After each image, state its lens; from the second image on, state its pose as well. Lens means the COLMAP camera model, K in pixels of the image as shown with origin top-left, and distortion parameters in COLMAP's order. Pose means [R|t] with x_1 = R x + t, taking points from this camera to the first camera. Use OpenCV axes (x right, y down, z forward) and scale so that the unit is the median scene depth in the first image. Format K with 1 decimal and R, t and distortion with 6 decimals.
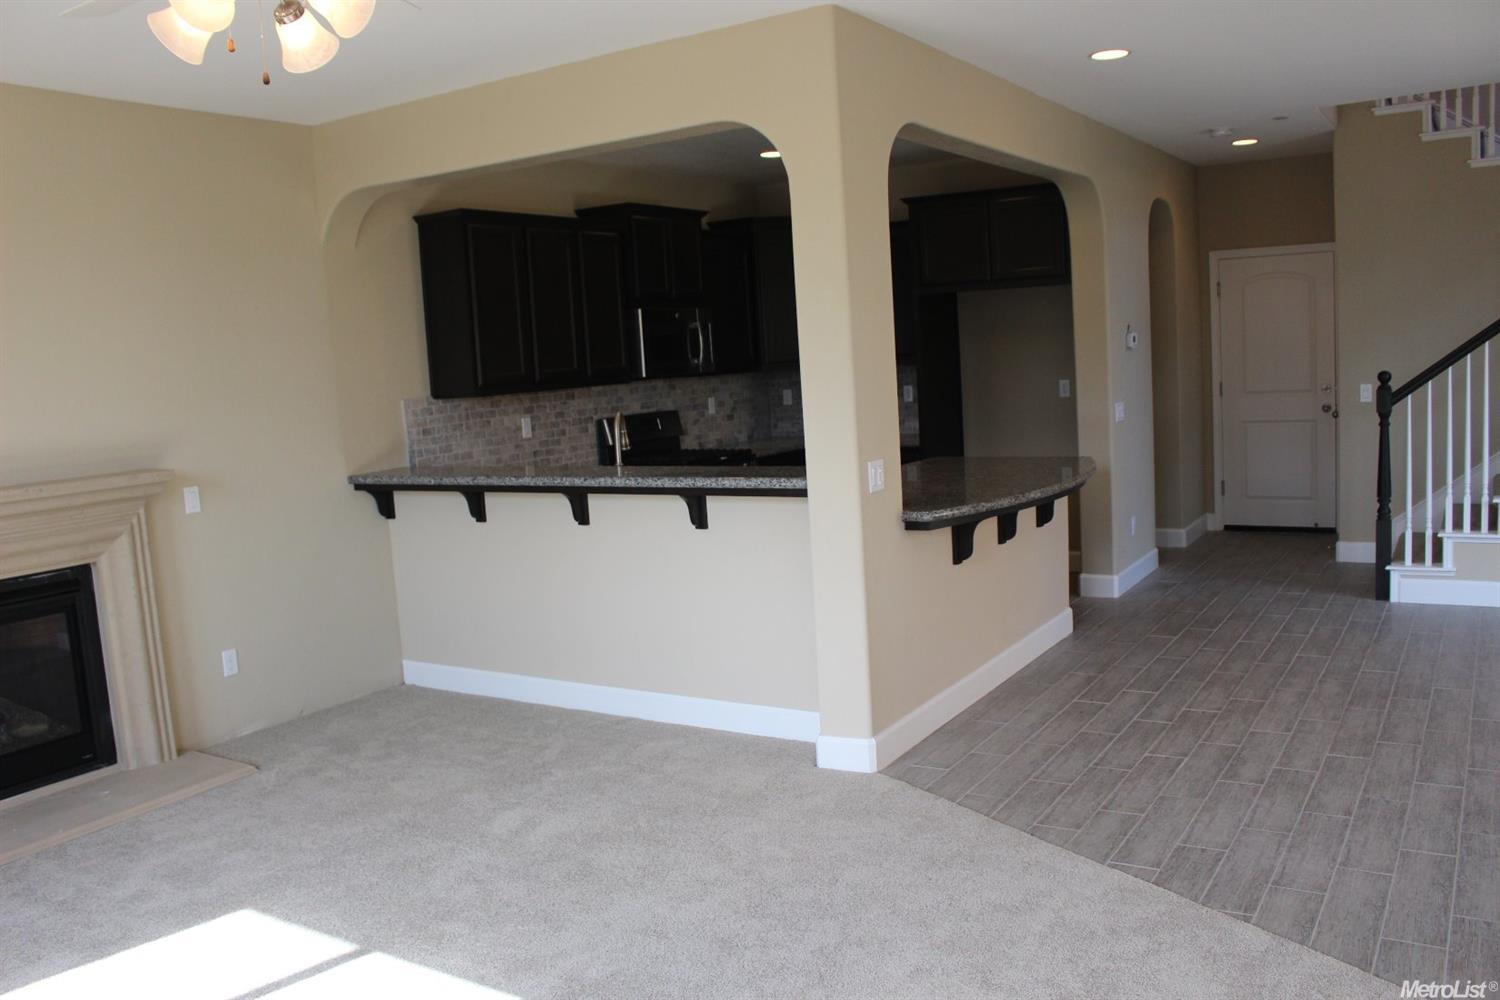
lens RADIAL K [[1239.8, 0, 750.0], [0, 1239.8, 500.0], [0, 0, 1]] dist [-0.161375, 0.131148]
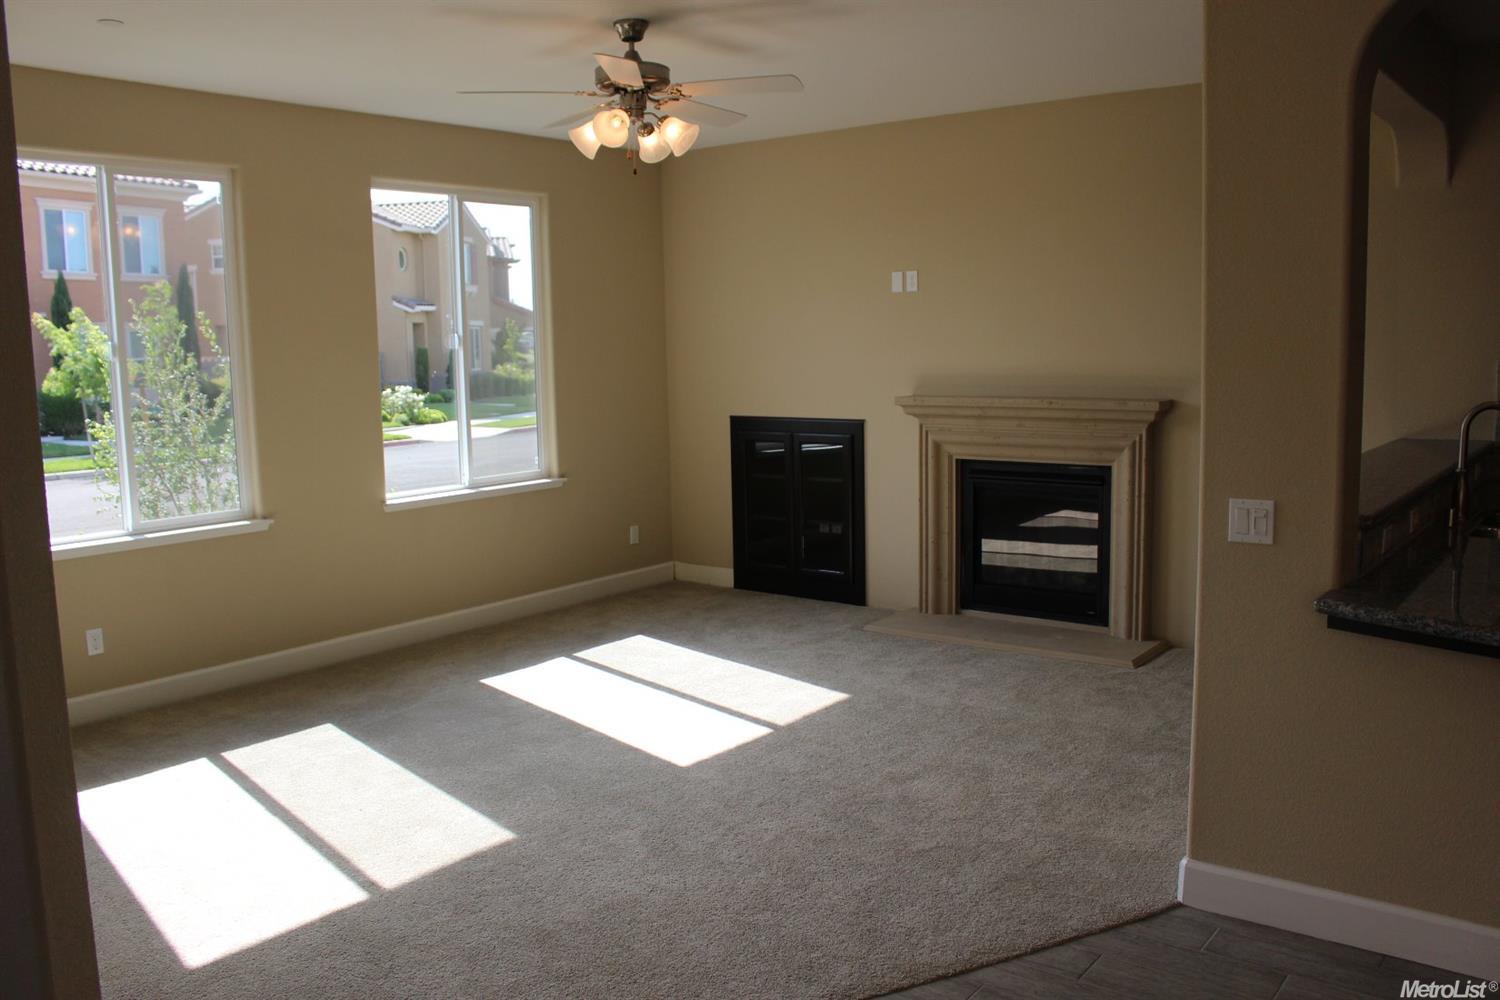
lens RADIAL K [[1239.8, 0, 750.0], [0, 1239.8, 500.0], [0, 0, 1]] dist [-0.161375, 0.131148]
pose [[-0.106081, 0.186926, -0.976630, 0.529256], [-0.090295, 0.976303, 0.196671, -0.092473], [0.990249, 0.109048, -0.086688, 0.509174]]
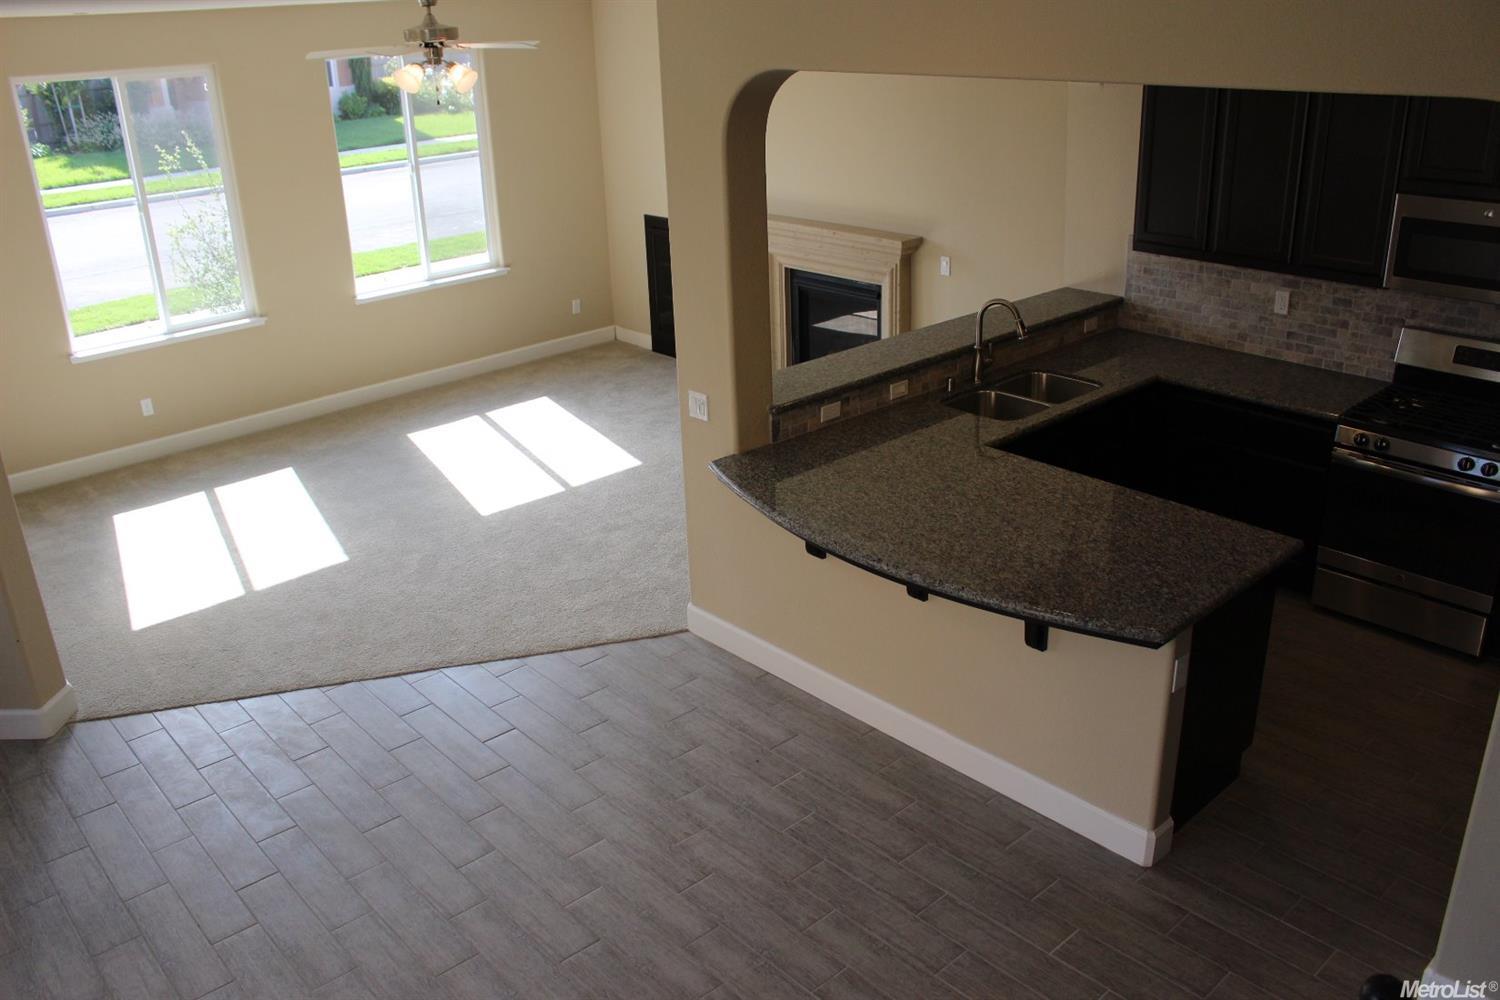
lens RADIAL K [[1239.8, 0, 750.0], [0, 1239.8, 500.0], [0, 0, 1]] dist [-0.161375, 0.131148]
pose [[-0.272682, 0.426726, -0.862293, 0.716516], [-0.065553, 0.885934, 0.459155, -0.302181], [0.959869, 0.181729, -0.213605, 0.853058]]
